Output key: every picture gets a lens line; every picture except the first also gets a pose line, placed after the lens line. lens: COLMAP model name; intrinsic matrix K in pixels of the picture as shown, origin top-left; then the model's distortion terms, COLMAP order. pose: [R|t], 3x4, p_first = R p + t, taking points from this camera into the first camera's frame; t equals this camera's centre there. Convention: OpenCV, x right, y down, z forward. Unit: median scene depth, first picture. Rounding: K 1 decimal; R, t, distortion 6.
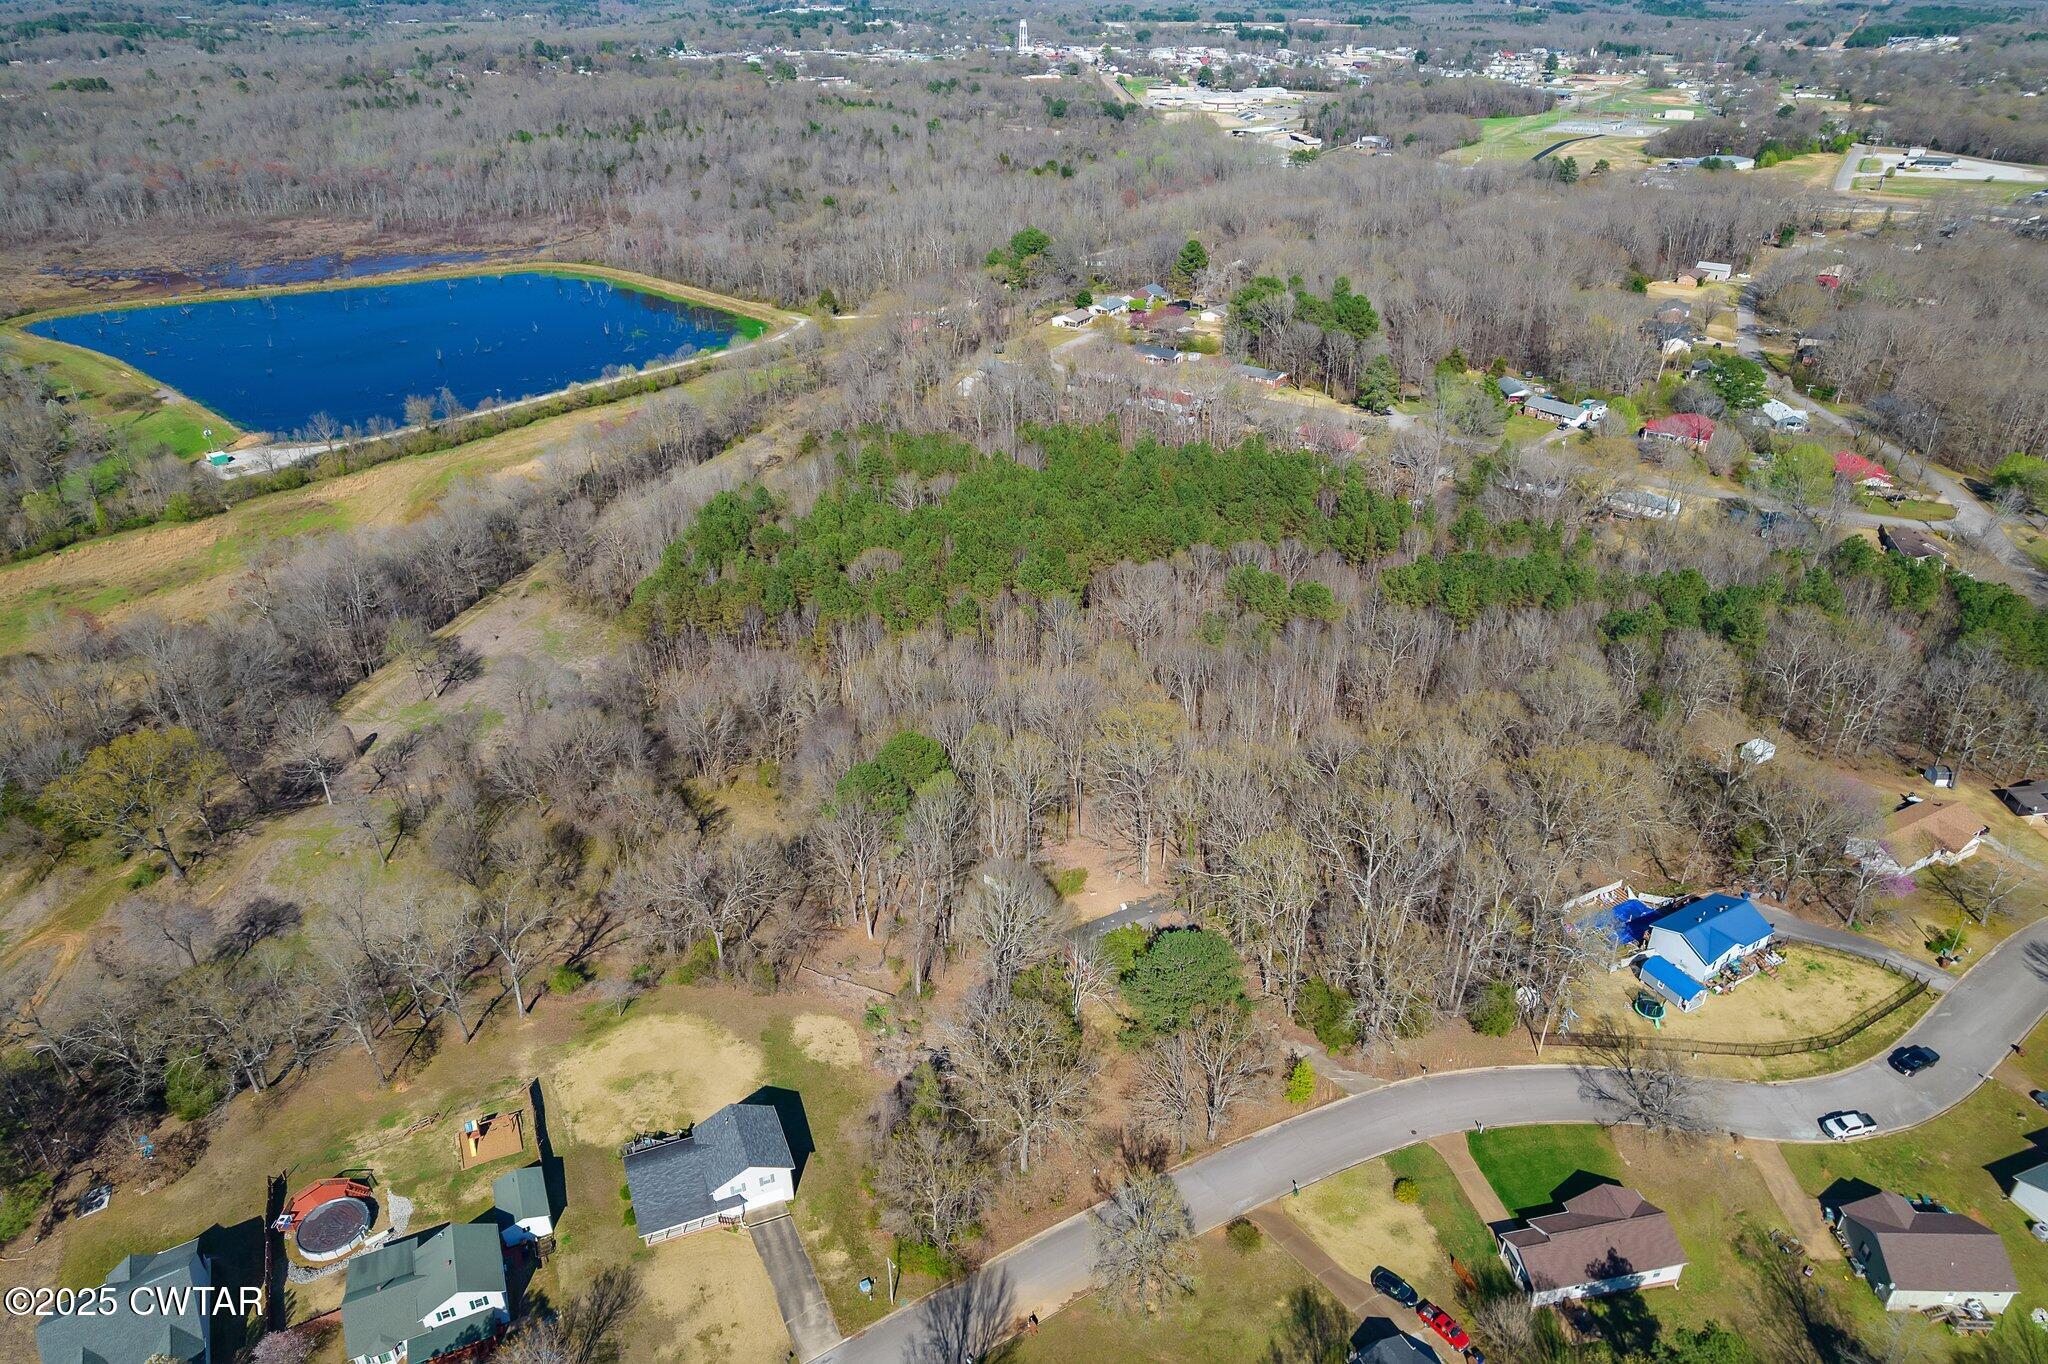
lens RADIAL K [[1311.1, 0, 1022.7], [0, 1311.1, 687.5], [0, 0, 1]] dist [-0.087622, 0.080225]
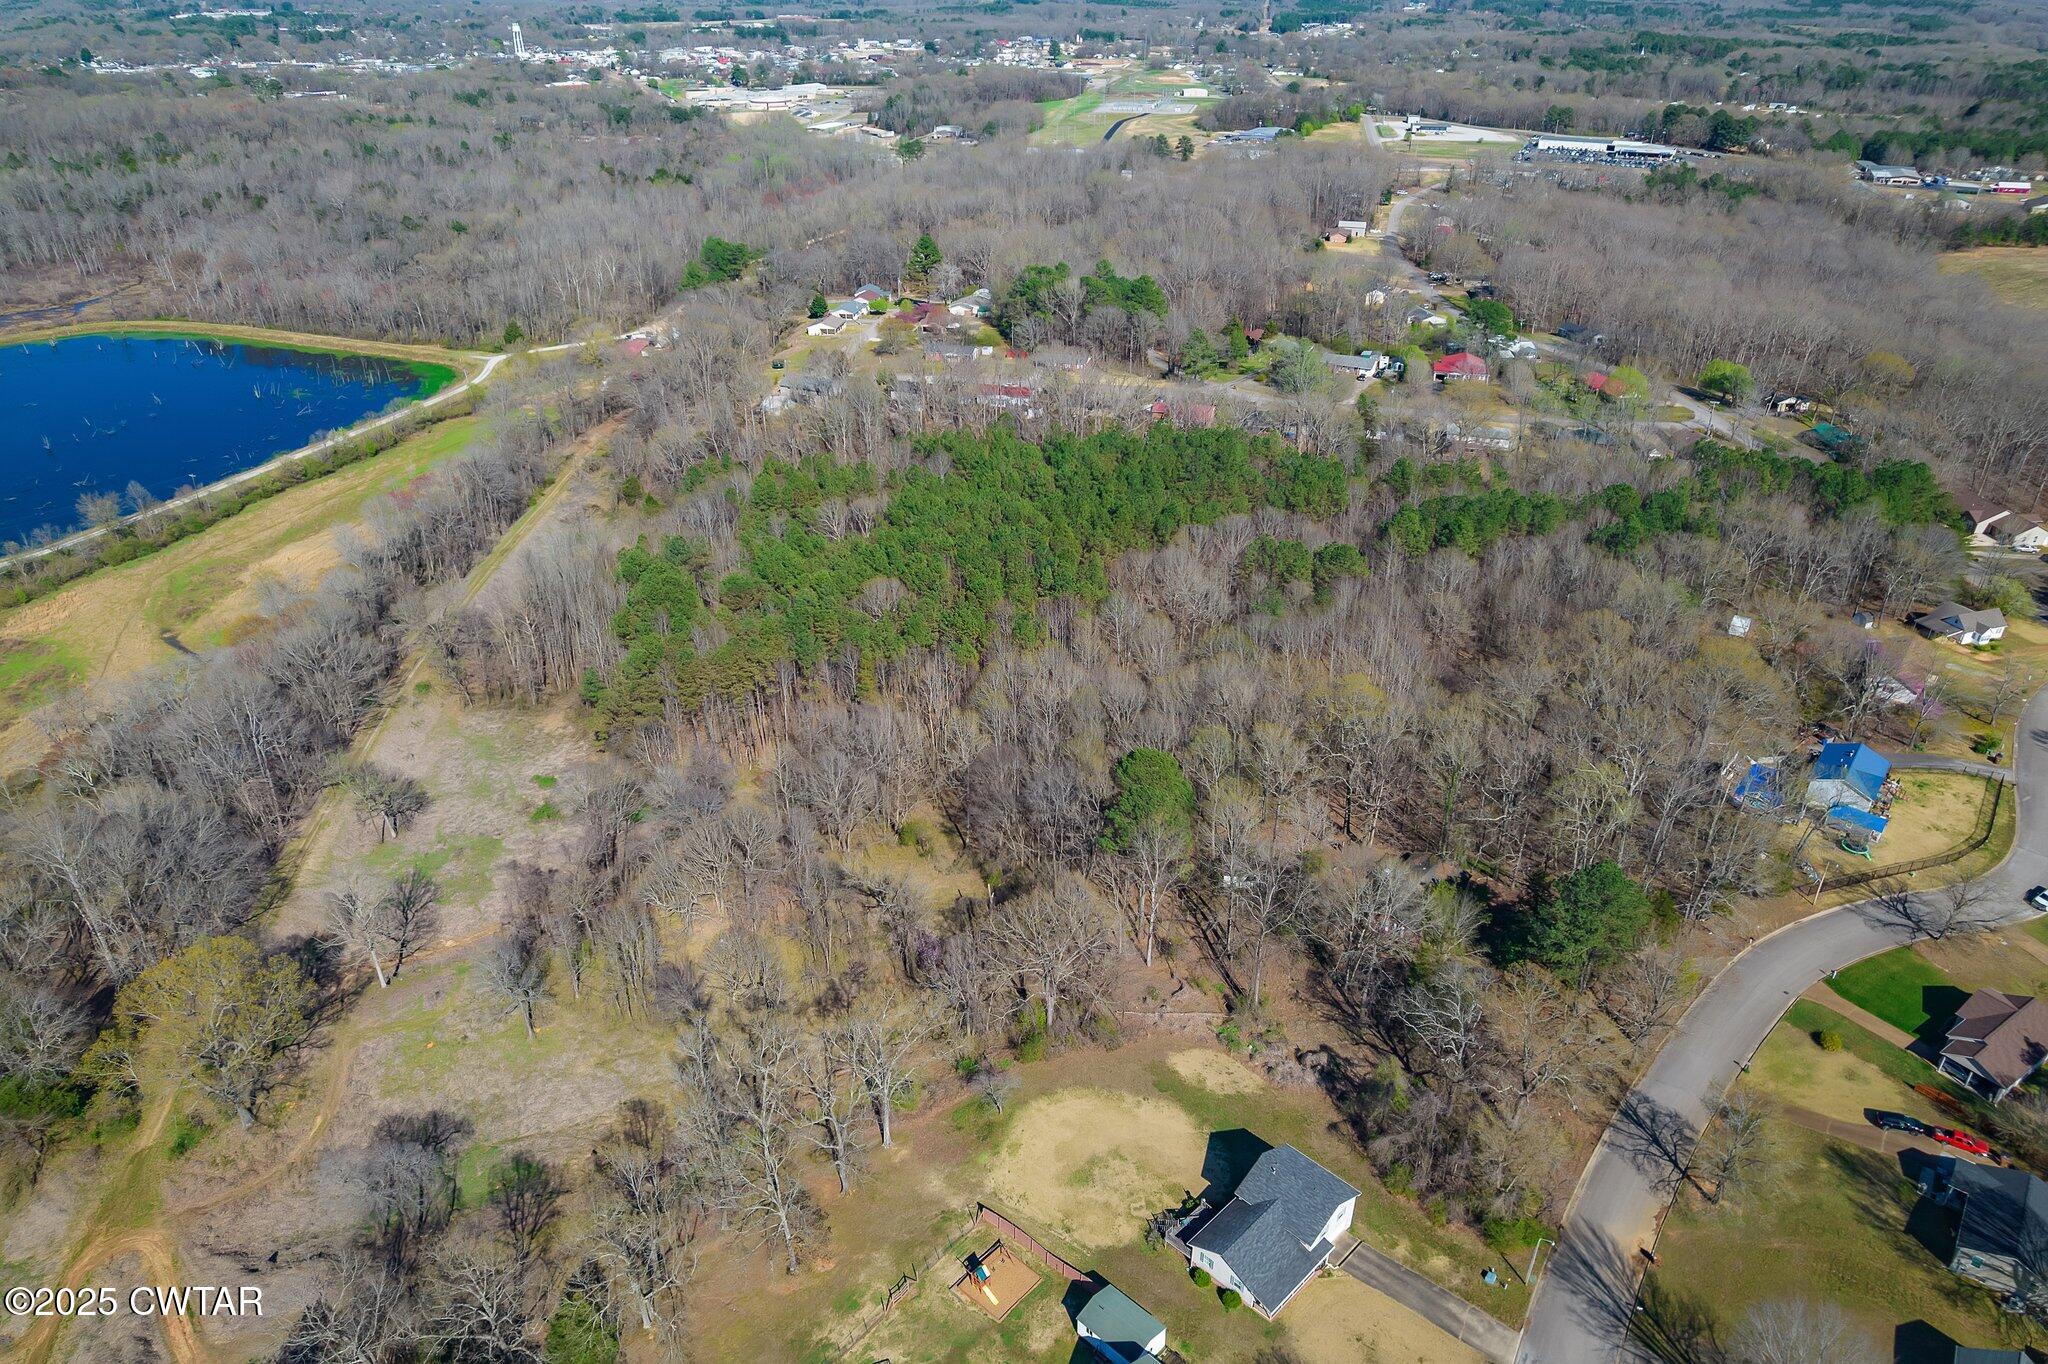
lens RADIAL K [[1311.1, 0, 1022.7], [0, 1311.1, 687.5], [0, 0, 1]] dist [-0.087622, 0.080225]
pose [[0.927966, -0.182477, 0.324932, -0.161932], [0.181894, 0.982783, 0.032450, -0.019784], [-0.325259, 0.028990, 0.945181, 0.037625]]
